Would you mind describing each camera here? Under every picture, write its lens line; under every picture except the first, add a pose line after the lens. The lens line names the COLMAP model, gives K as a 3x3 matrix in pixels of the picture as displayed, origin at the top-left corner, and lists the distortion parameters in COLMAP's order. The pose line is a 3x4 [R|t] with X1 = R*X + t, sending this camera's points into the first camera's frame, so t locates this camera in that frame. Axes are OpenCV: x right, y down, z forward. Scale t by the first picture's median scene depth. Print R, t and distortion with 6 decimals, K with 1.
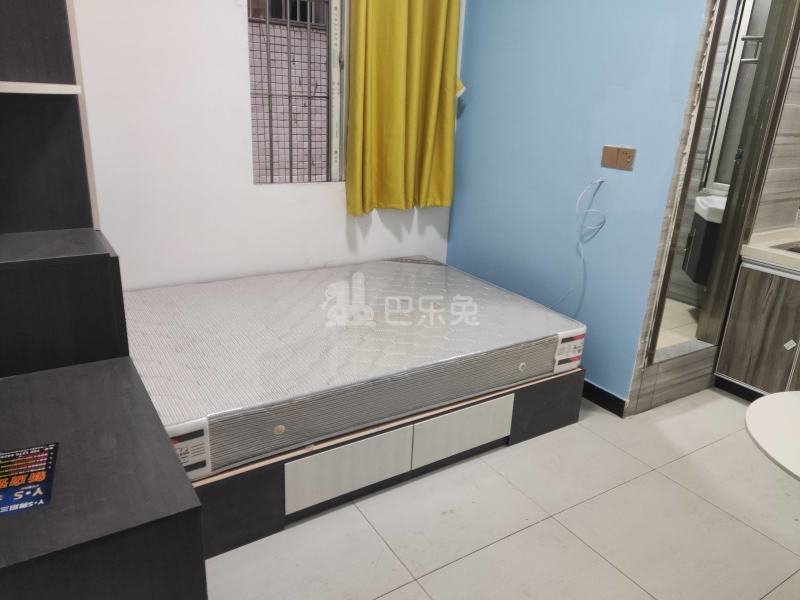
lens RADIAL K [[585.2, 0, 394.0], [0, 585.2, 295.7], [0, 0, 1]] dist [0.089874, -0.115146]
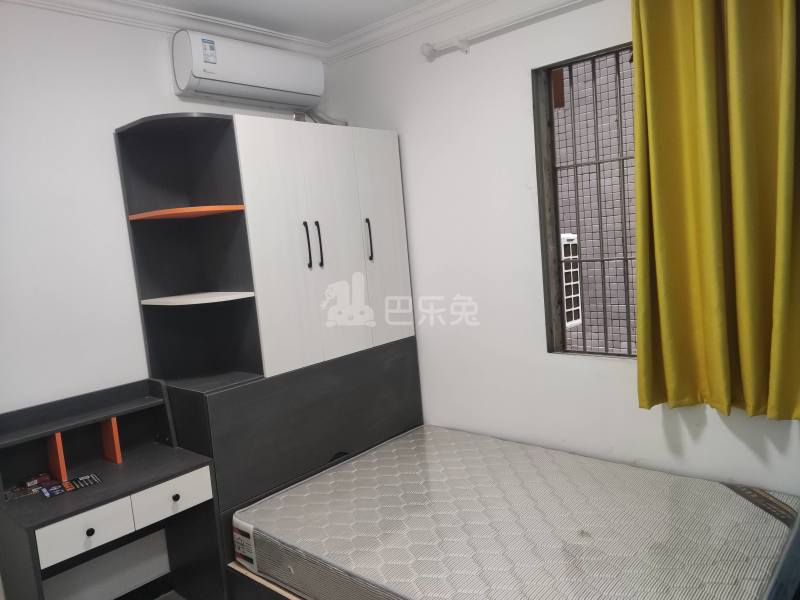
lens RADIAL K [[585.2, 0, 399.9], [0, 585.2, 296.4], [0, 0, 1]] dist [0.089874, -0.115146]
pose [[0.271315, 0.031760, -0.961966, 0.734332], [-0.213791, 0.976476, -0.028059, -0.235205], [0.938446, 0.213272, 0.271723, 0.580015]]
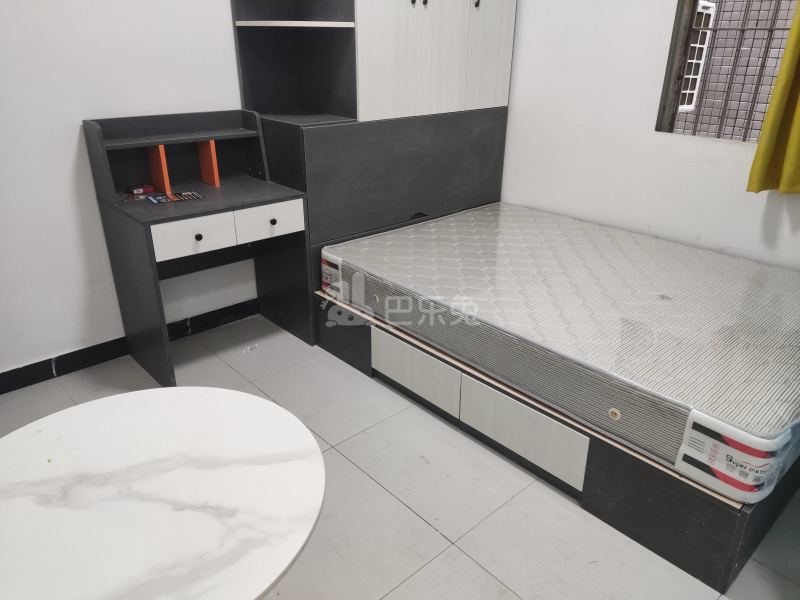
lens RADIAL K [[585.2, 0, 400.5], [0, 585.2, 297.4], [0, 0, 1]] dist [0.089874, -0.115146]
pose [[0.177723, 0.358199, -0.916574, 0.729297], [-0.316788, 0.902647, 0.291331, -0.118499], [0.931697, 0.238584, 0.273894, 0.531040]]
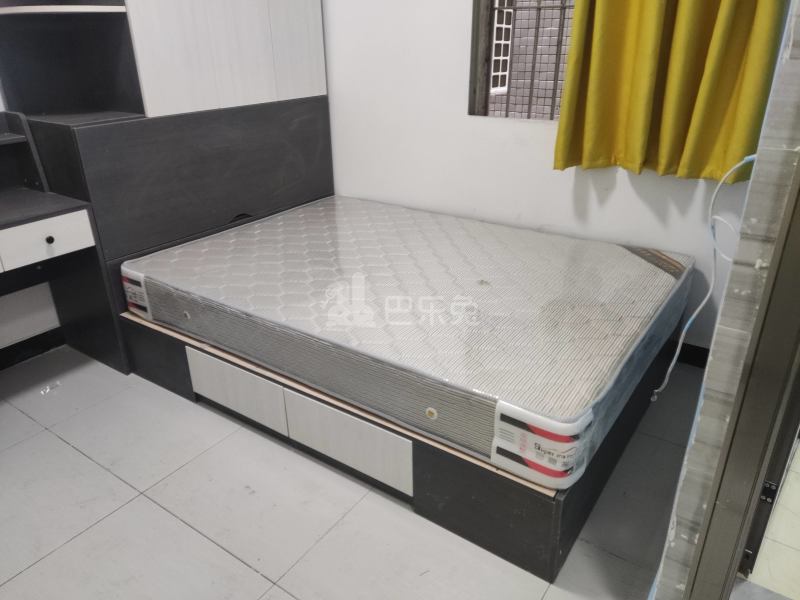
lens RADIAL K [[585.2, 0, 400.3], [0, 585.2, 296.8], [0, 0, 1]] dist [0.089874, -0.115146]
pose [[0.387971, 0.337798, -0.857538, 0.693620], [-0.269044, 0.931400, 0.245171, -0.144212], [0.881529, 0.135596, 0.452239, 0.636950]]
